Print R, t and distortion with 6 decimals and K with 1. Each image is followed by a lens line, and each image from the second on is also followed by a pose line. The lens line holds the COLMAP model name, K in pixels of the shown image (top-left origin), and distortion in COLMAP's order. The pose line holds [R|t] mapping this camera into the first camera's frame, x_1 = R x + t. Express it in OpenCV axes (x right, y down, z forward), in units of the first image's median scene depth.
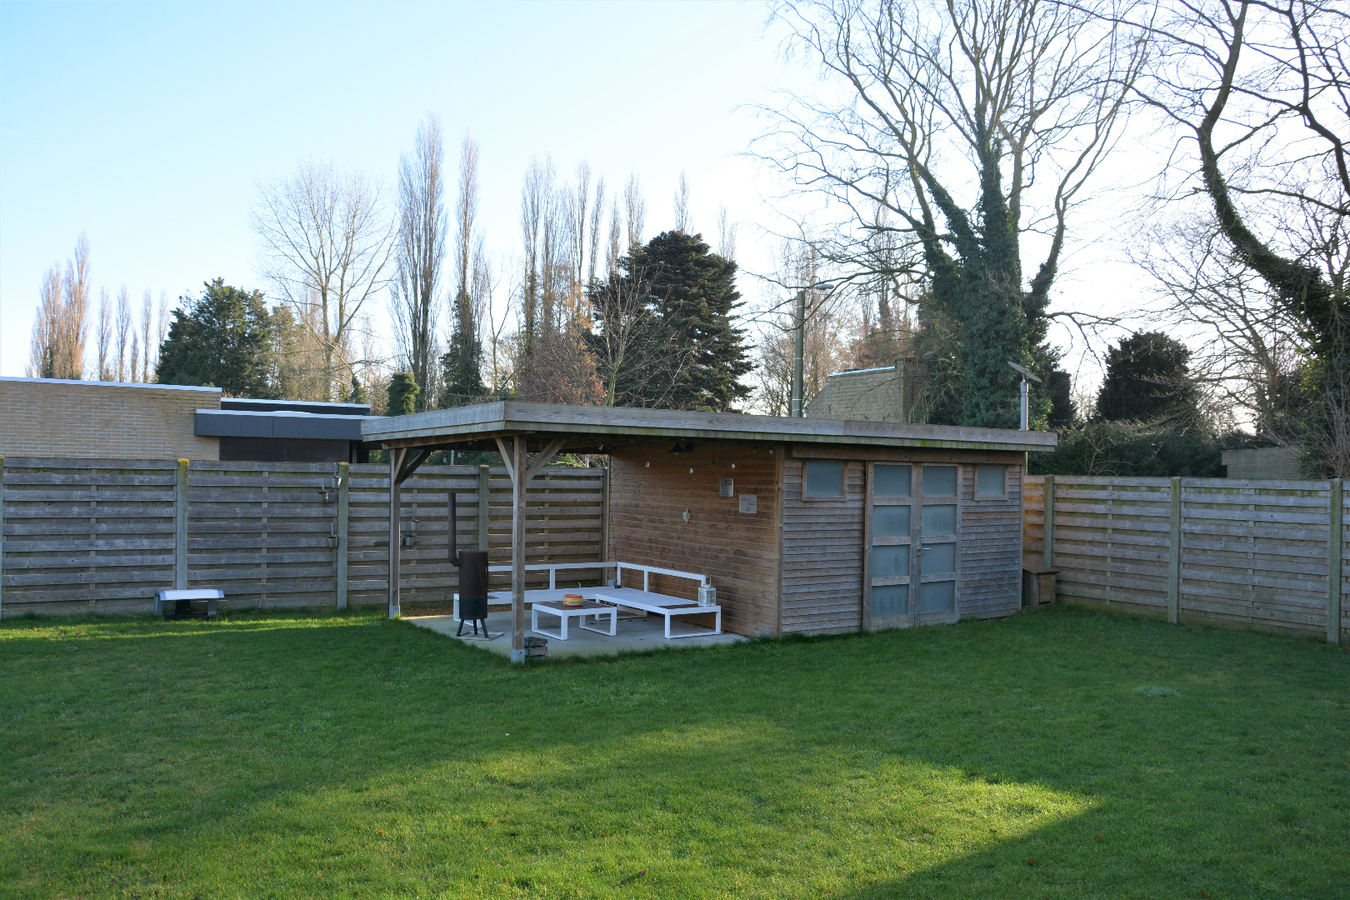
lens RADIAL K [[1049.3, 0, 682.4], [0, 1049.3, 454.3], [0, 0, 1]] dist [-0.155343, 0.121749]
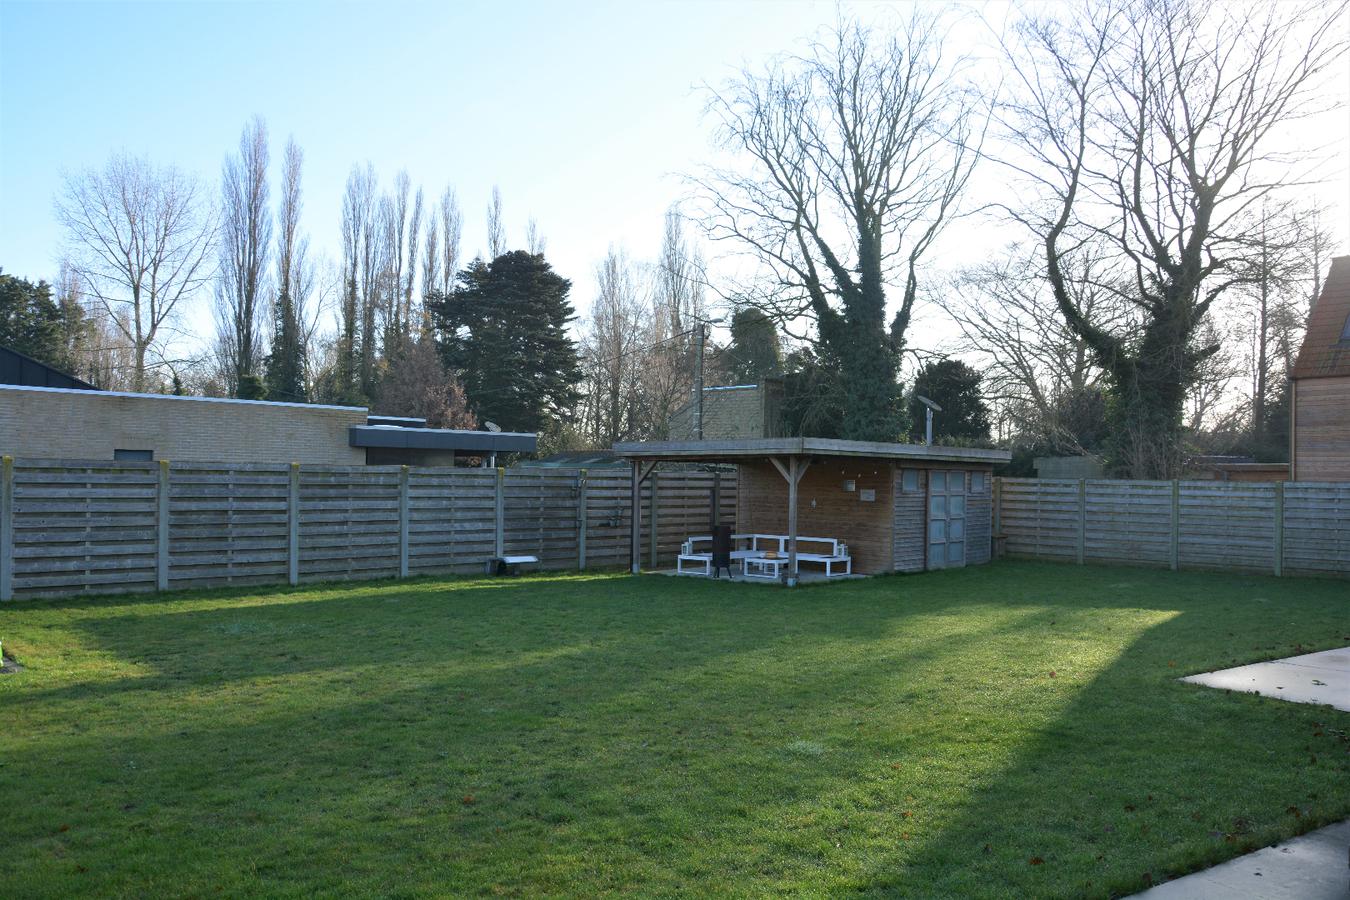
lens RADIAL K [[1049.3, 0, 682.4], [0, 1049.3, 454.3], [0, 0, 1]] dist [-0.155343, 0.121749]
pose [[0.969282, 0.004239, 0.245917, -0.494037], [-0.004499, 0.999990, 0.000495, -0.013448], [-0.245913, -0.001586, 0.969291, -0.420720]]
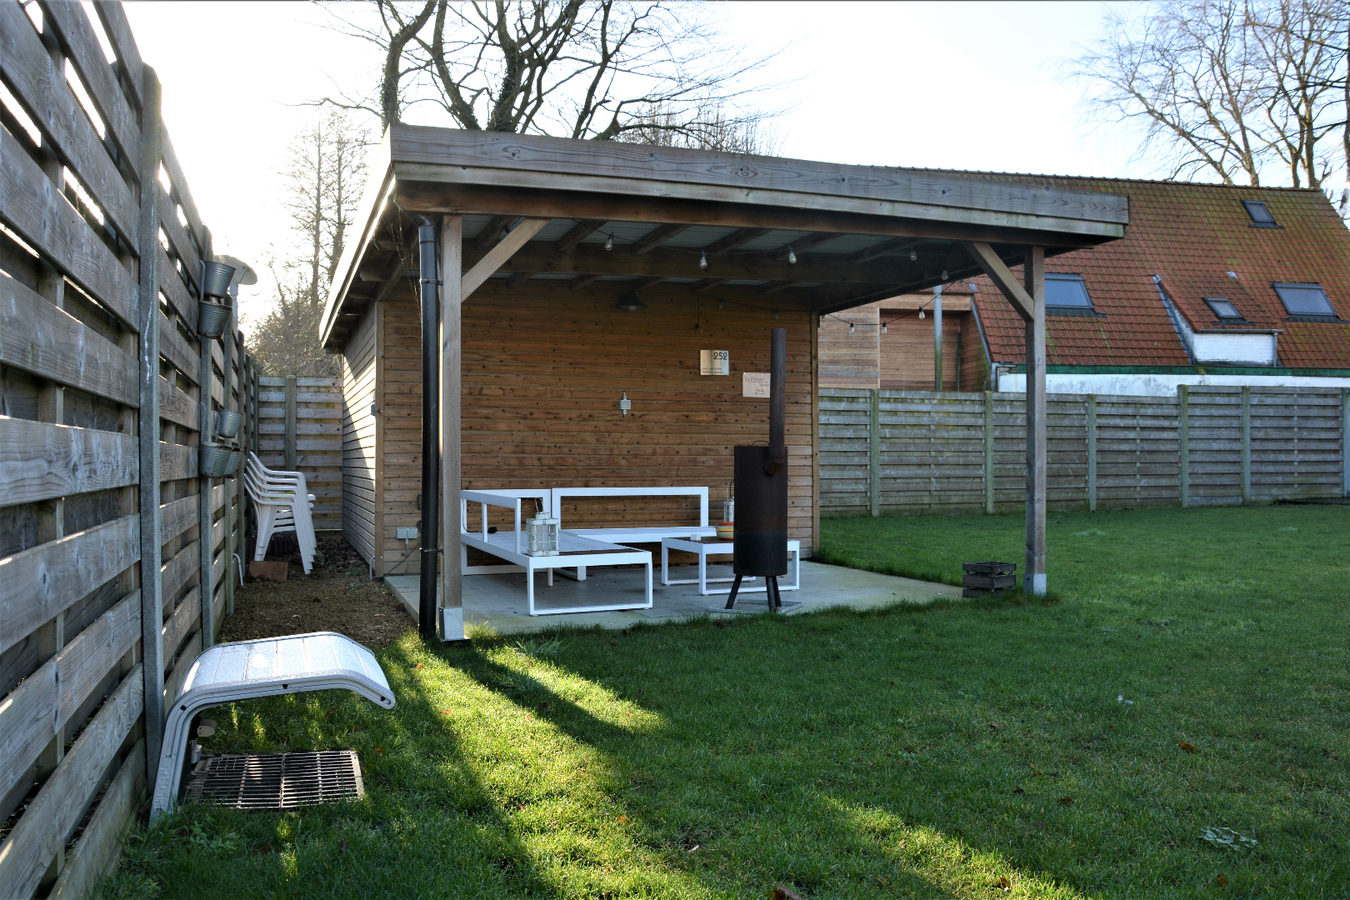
lens RADIAL K [[1049.3, 0, 682.4], [0, 1049.3, 454.3], [0, 0, 1]] dist [-0.155343, 0.121749]
pose [[0.262742, -0.015768, 0.964737, -0.508379], [-0.006579, 0.999814, 0.018133, 0.063710], [-0.964844, -0.011111, 0.262589, 0.657235]]
